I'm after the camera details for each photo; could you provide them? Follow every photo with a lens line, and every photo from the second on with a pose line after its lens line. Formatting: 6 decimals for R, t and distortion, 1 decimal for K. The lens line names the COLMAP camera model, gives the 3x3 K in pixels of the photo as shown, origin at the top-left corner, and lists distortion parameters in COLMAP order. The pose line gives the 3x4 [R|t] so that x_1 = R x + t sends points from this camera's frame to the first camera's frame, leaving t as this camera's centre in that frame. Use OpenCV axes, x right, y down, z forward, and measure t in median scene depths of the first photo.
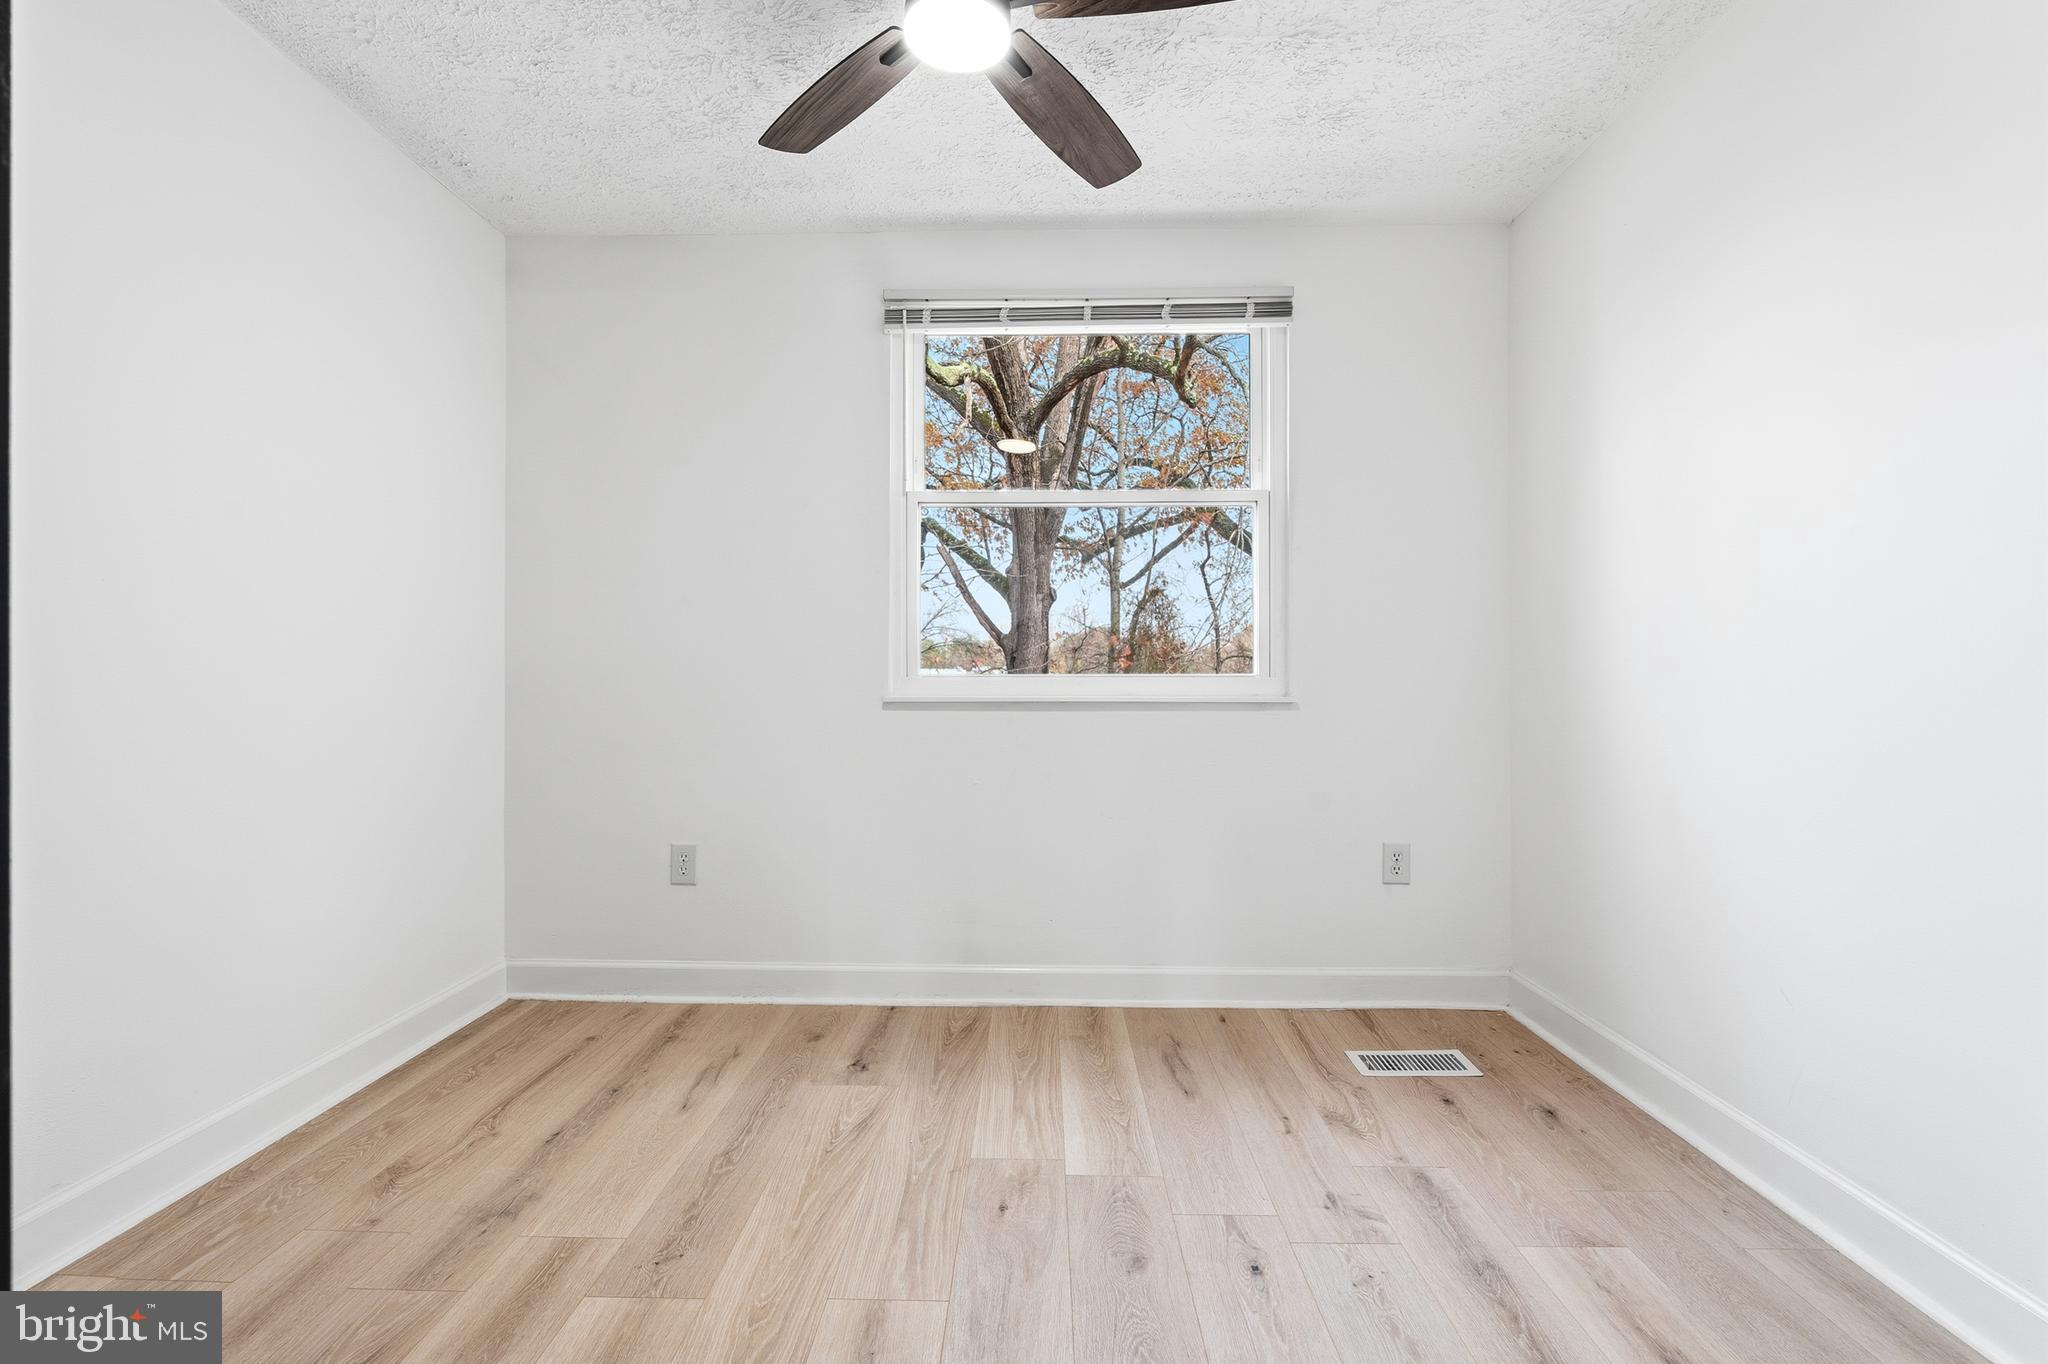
lens RADIAL K [[929.9, 0, 1030.6], [0, 929.9, 667.9], [0, 0, 1]] dist [-0.003754, -0.000427]
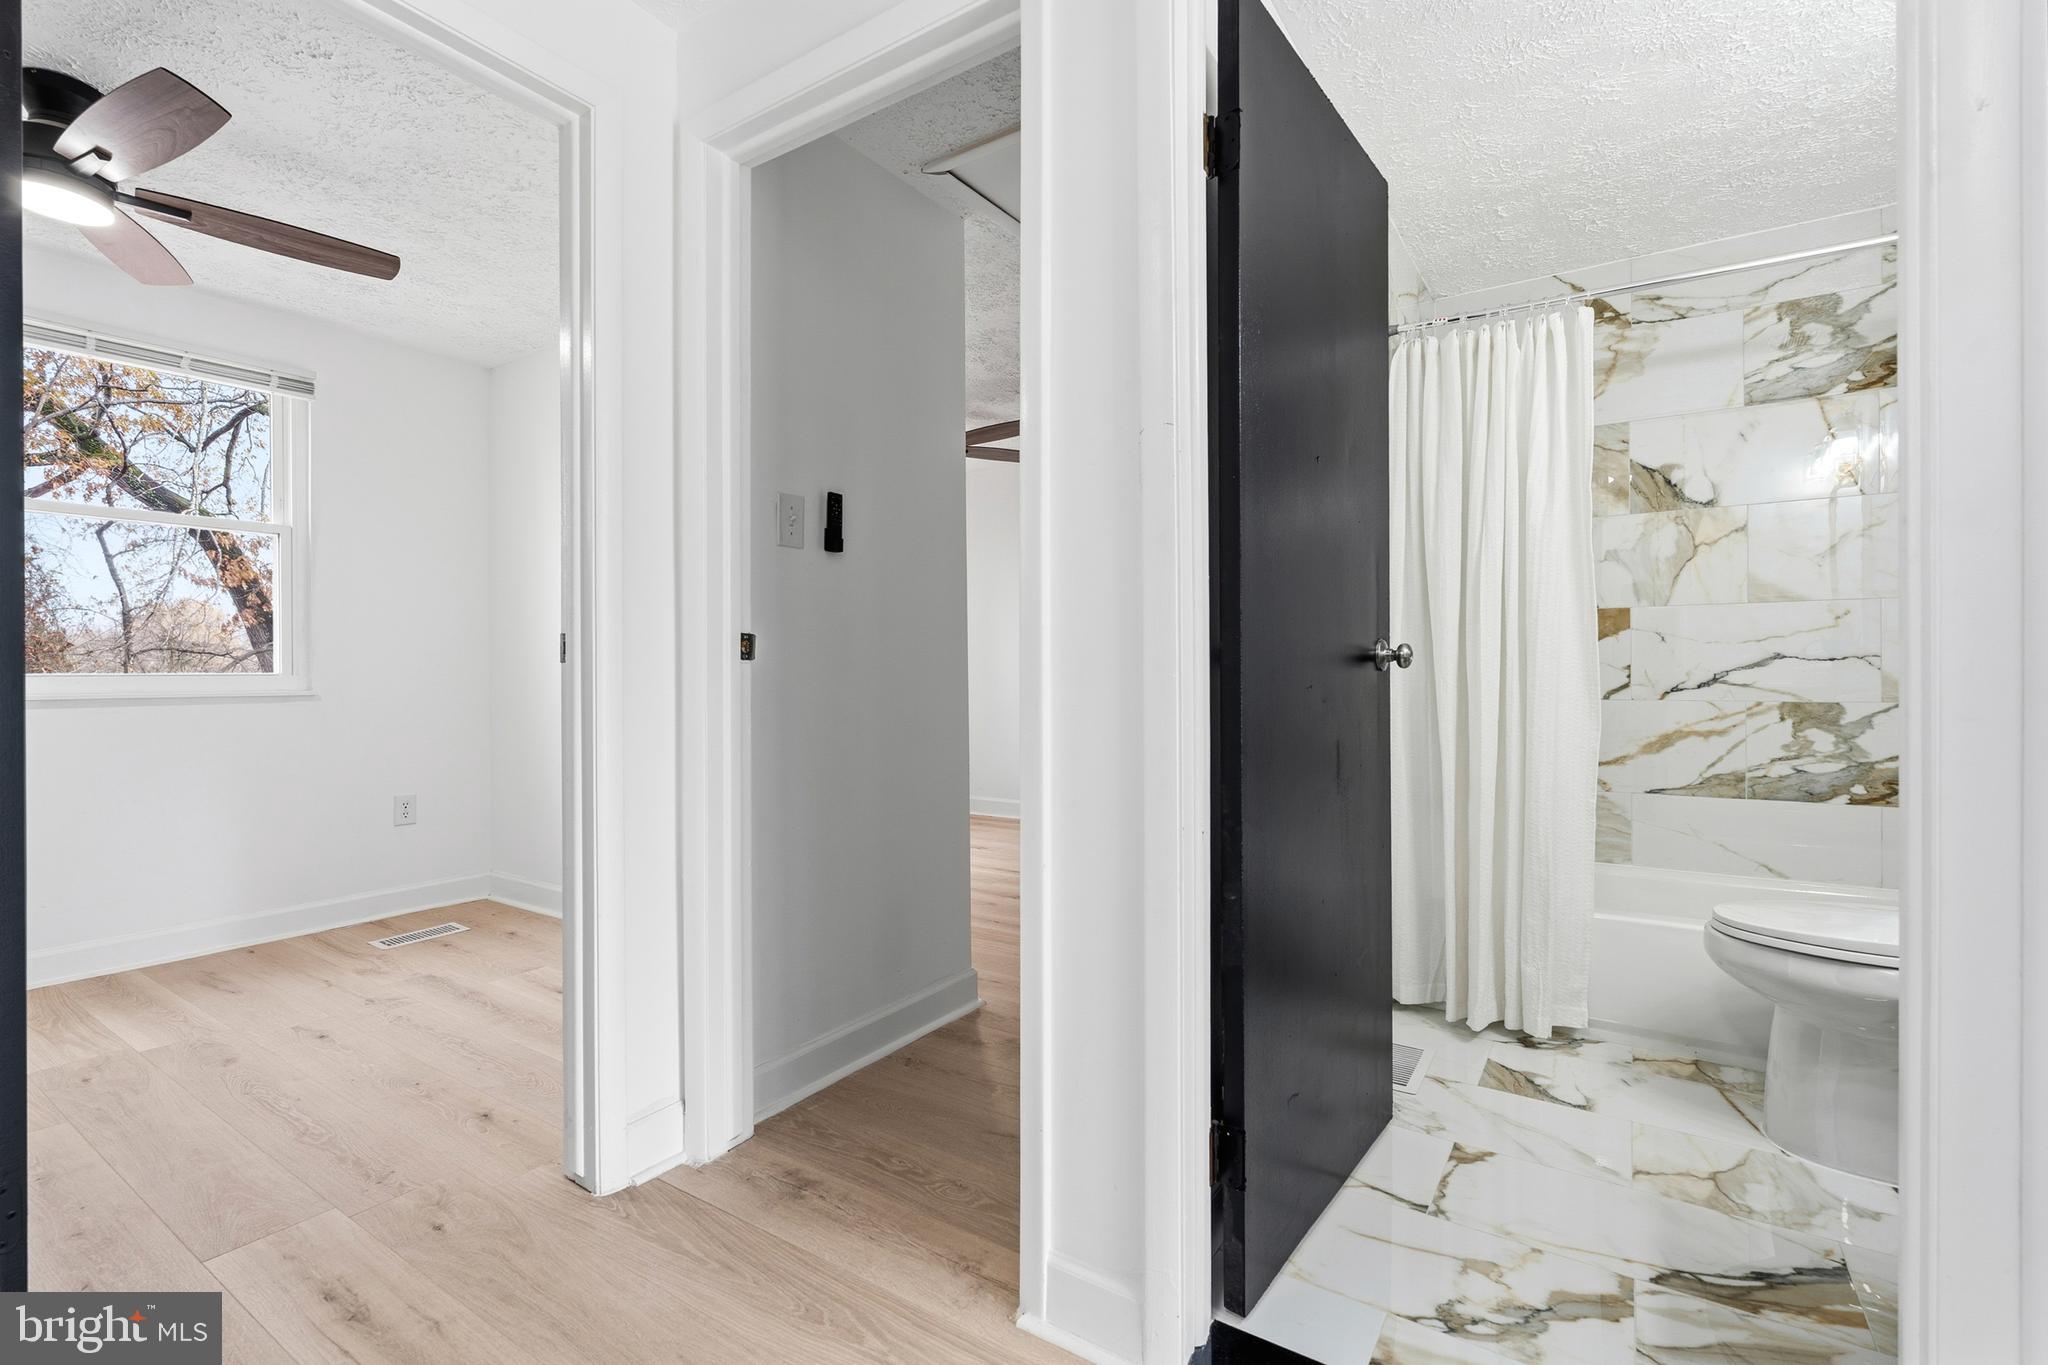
lens RADIAL K [[929.9, 0, 1026.0], [0, 929.9, 679.6], [0, 0, 1]] dist [-0.003754, -0.000427]
pose [[0.554390, -0.008392, 0.832215, -0.245004], [-0.004846, 0.999900, 0.013311, -0.006201], [-0.832243, -0.011412, 0.554294, -0.538514]]
